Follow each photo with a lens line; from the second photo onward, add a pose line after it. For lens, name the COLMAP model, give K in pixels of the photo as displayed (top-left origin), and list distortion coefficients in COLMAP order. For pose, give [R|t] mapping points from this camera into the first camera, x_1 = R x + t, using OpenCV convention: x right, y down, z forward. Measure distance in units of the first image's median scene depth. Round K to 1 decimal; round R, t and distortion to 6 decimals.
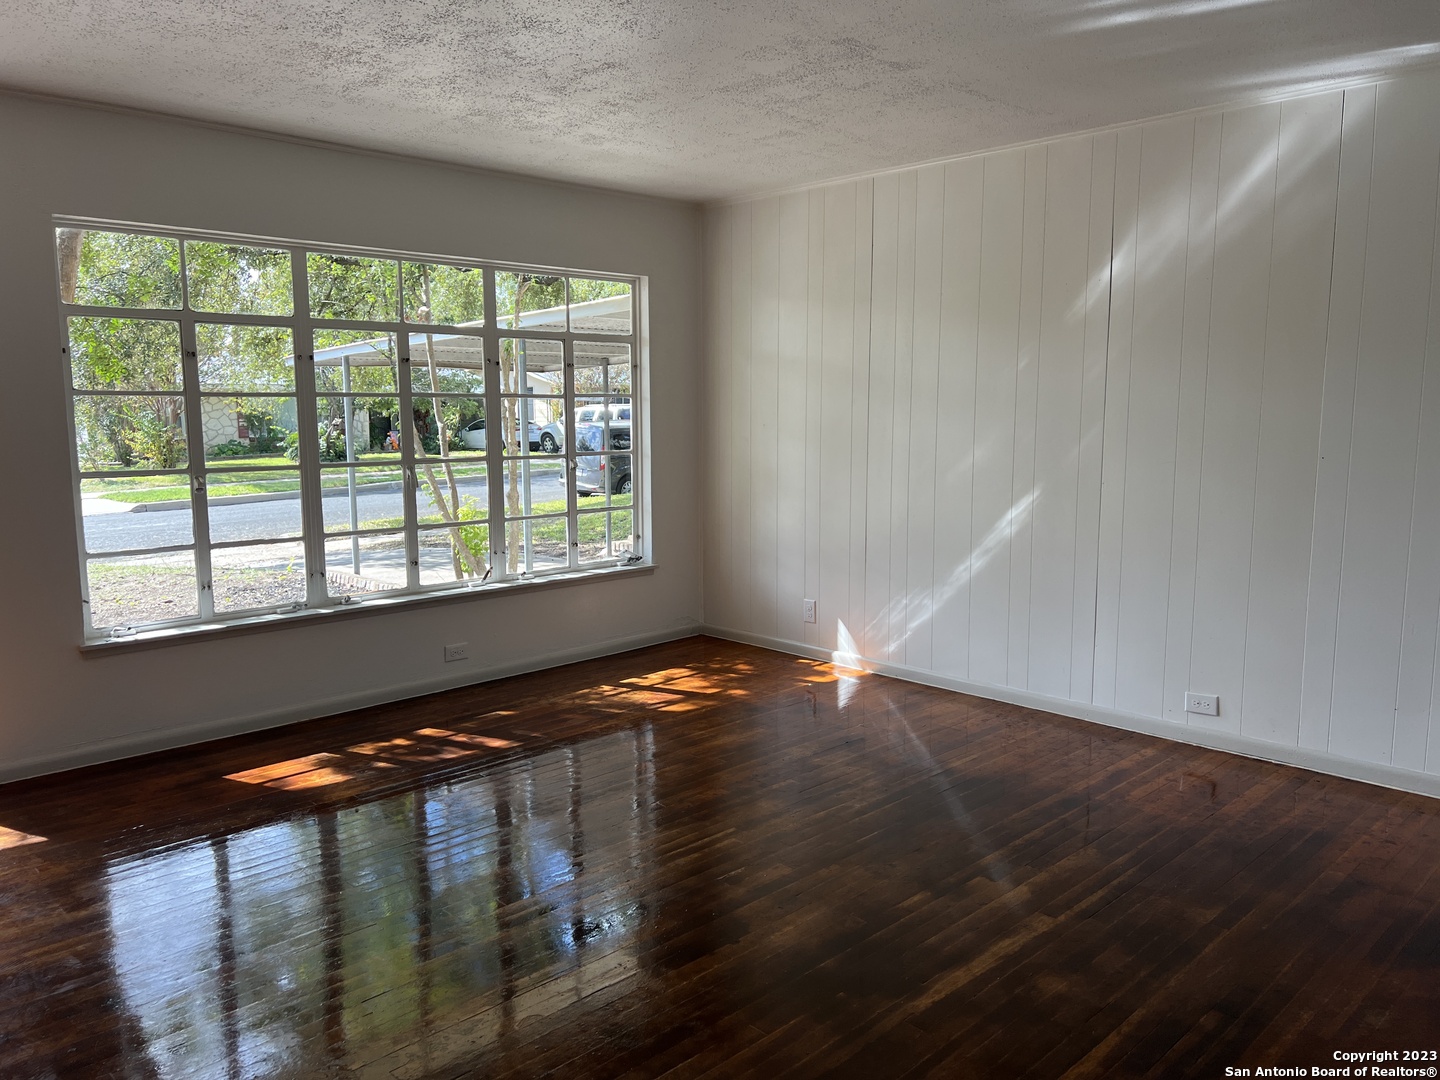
lens RADIAL K [[1082.8, 0, 723.0], [0, 1082.8, 538.7], [0, 0, 1]] dist [0.057200, -0.062507]
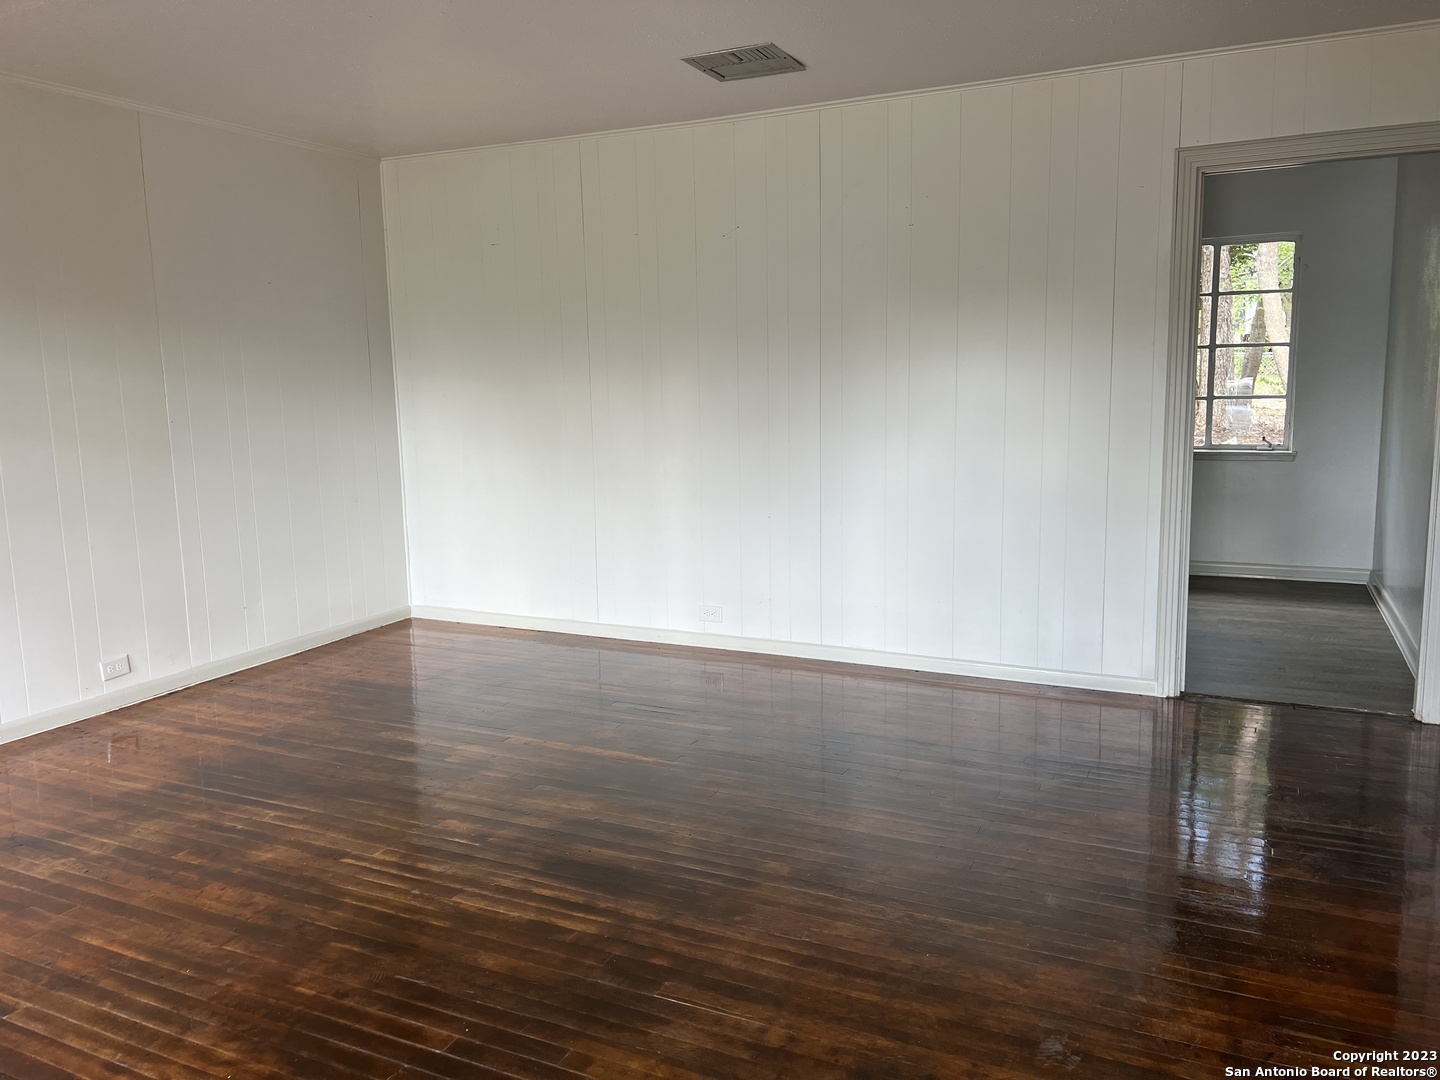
lens RADIAL K [[1082.8, 0, 721.8], [0, 1082.8, 541.3], [0, 0, 1]] dist [0.057200, -0.062507]
pose [[-0.352224, -0.128588, 0.927040, -0.760282], [0.141085, 0.971903, 0.188415, -0.084406], [-0.925221, 0.197156, -0.324185, 0.845917]]
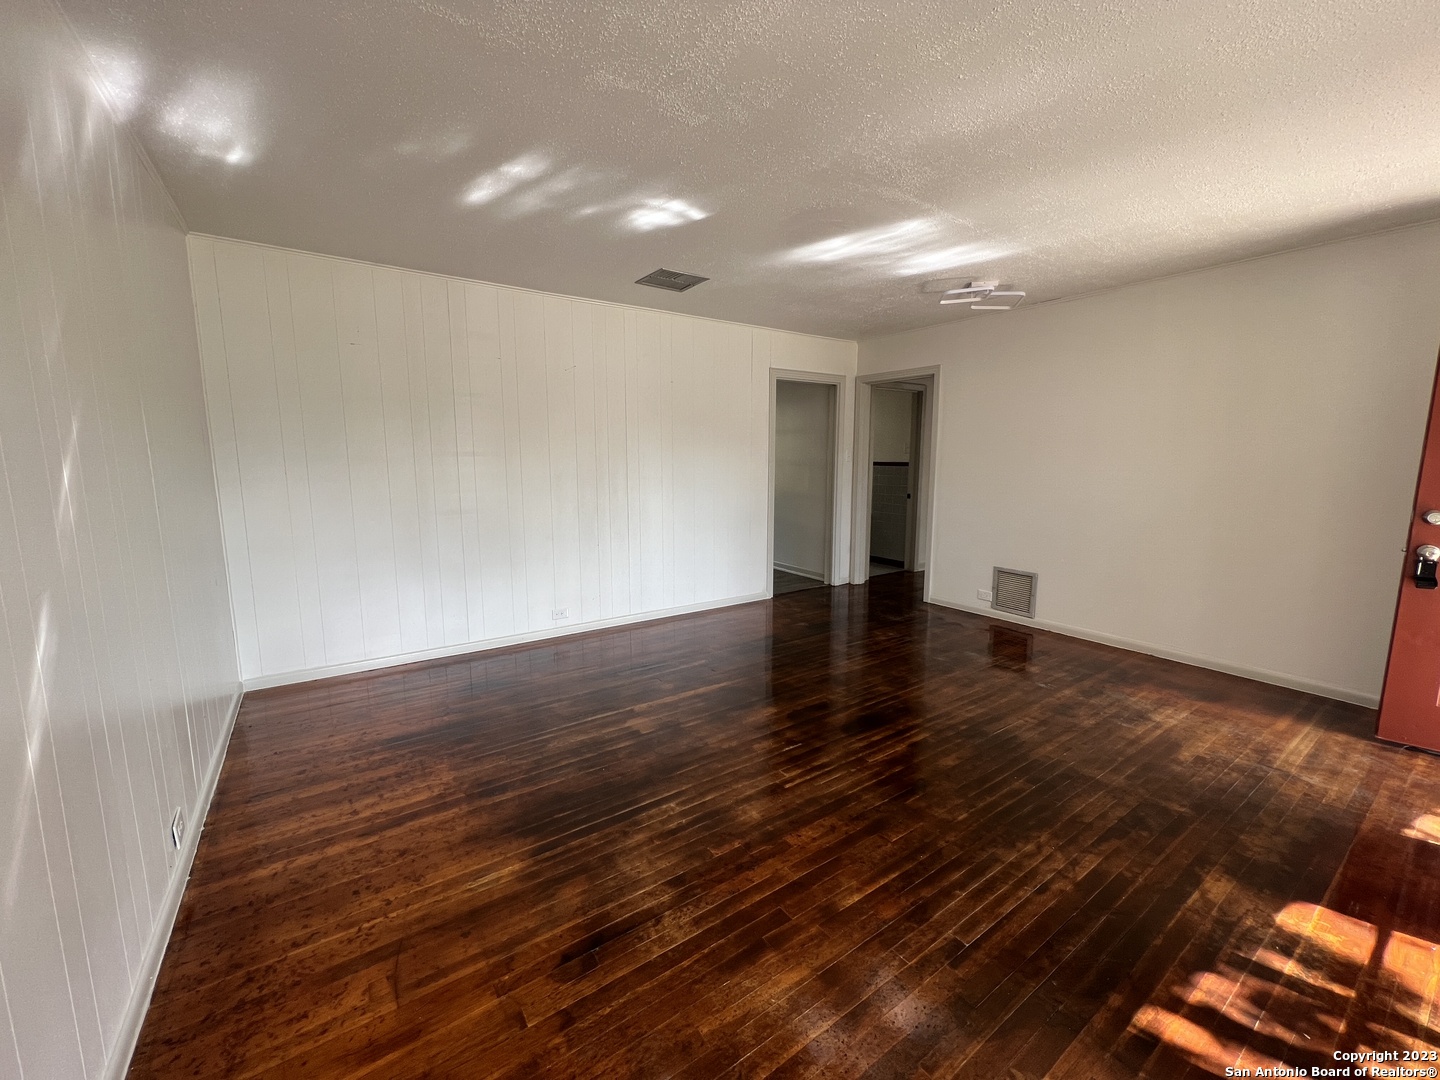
lens RADIAL K [[574.0, 0, 726.4], [0, 574.0, 535.8], [0, 0, 1]] dist [-0.003299, 0.001019]
pose [[-0.988228, -0.012412, 0.152486, -0.016608], [0.028039, 0.965128, 0.260272, -0.161917], [-0.150399, 0.261483, -0.953418, 1.384379]]
